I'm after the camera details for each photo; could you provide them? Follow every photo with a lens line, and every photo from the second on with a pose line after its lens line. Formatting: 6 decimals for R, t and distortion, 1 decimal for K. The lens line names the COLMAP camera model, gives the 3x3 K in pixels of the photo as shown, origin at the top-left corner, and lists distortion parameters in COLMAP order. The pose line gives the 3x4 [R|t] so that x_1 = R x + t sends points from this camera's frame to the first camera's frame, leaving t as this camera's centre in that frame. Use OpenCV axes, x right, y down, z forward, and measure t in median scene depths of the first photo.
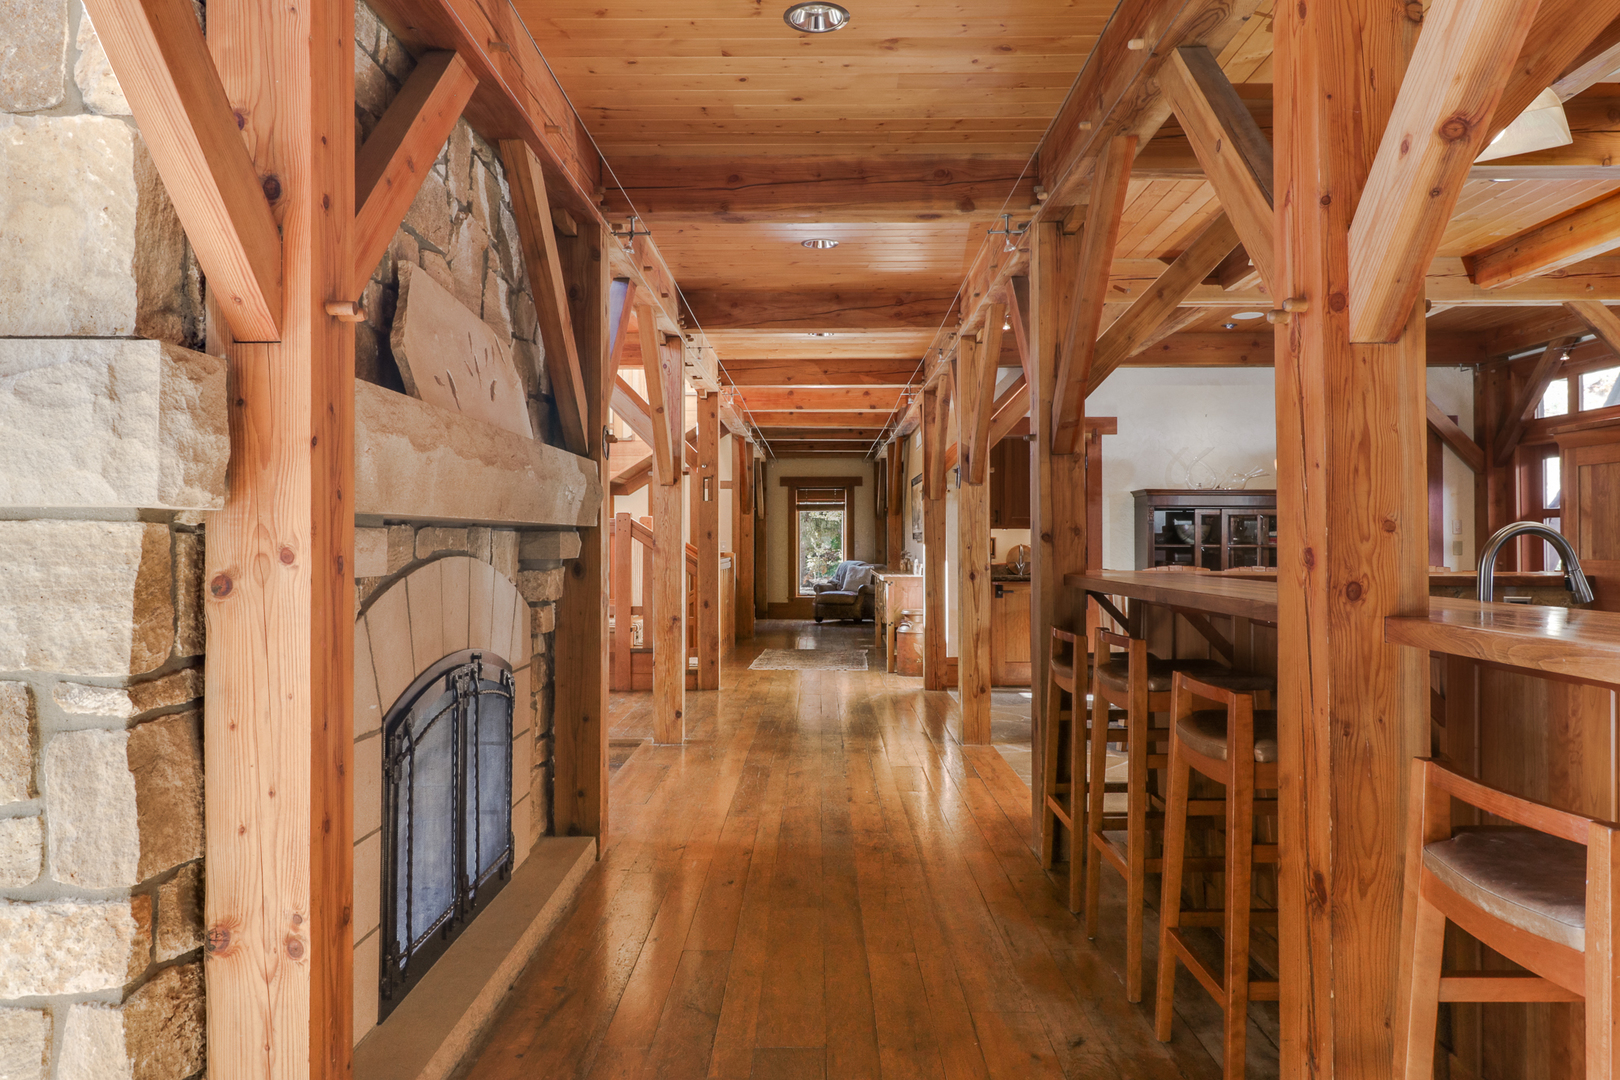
lens RADIAL K [[1102.5, 0, 825.2], [0, 1102.5, 529.5], [0, 0, 1]] dist [0.005331, -0.000807]
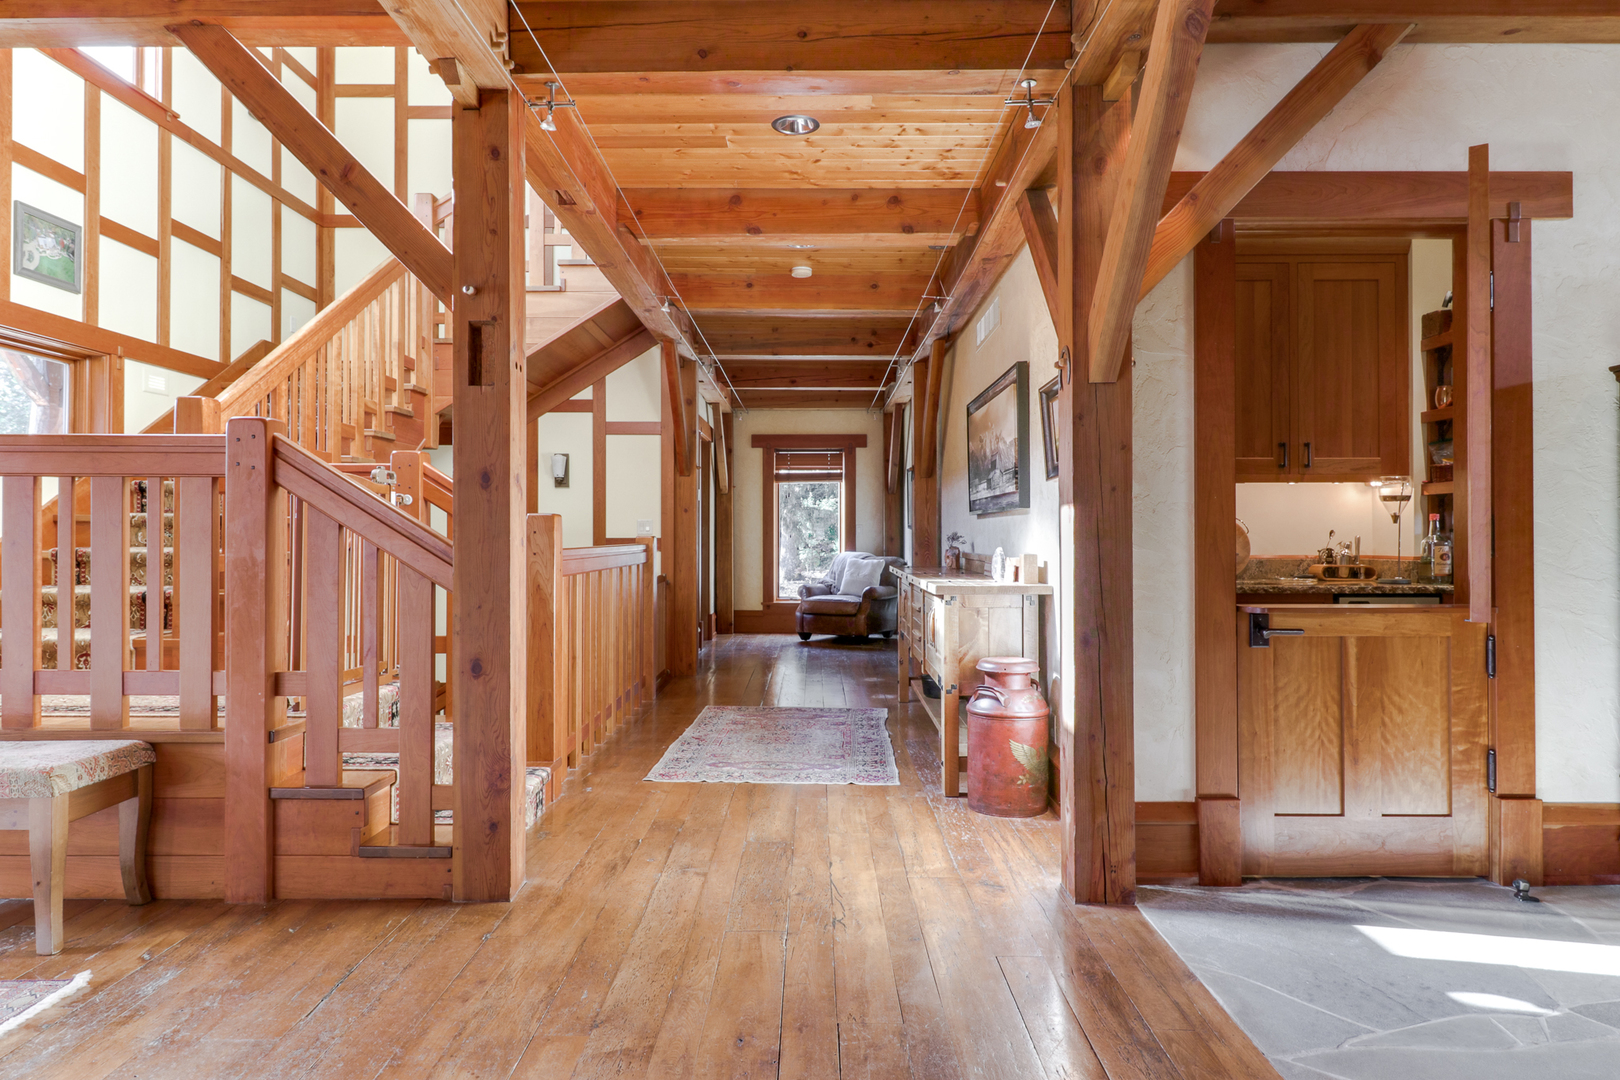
lens RADIAL K [[1004.8, 0, 824.4], [0, 1004.8, 535.1], [0, 0, 1]] dist [0.009409, -0.001426]
pose [[0.999992, 0.000870, 0.003988, 0.034546], [-0.000912, 0.999944, 0.010523, 0.103076], [-0.003979, -0.010527, 0.999937, 3.442934]]
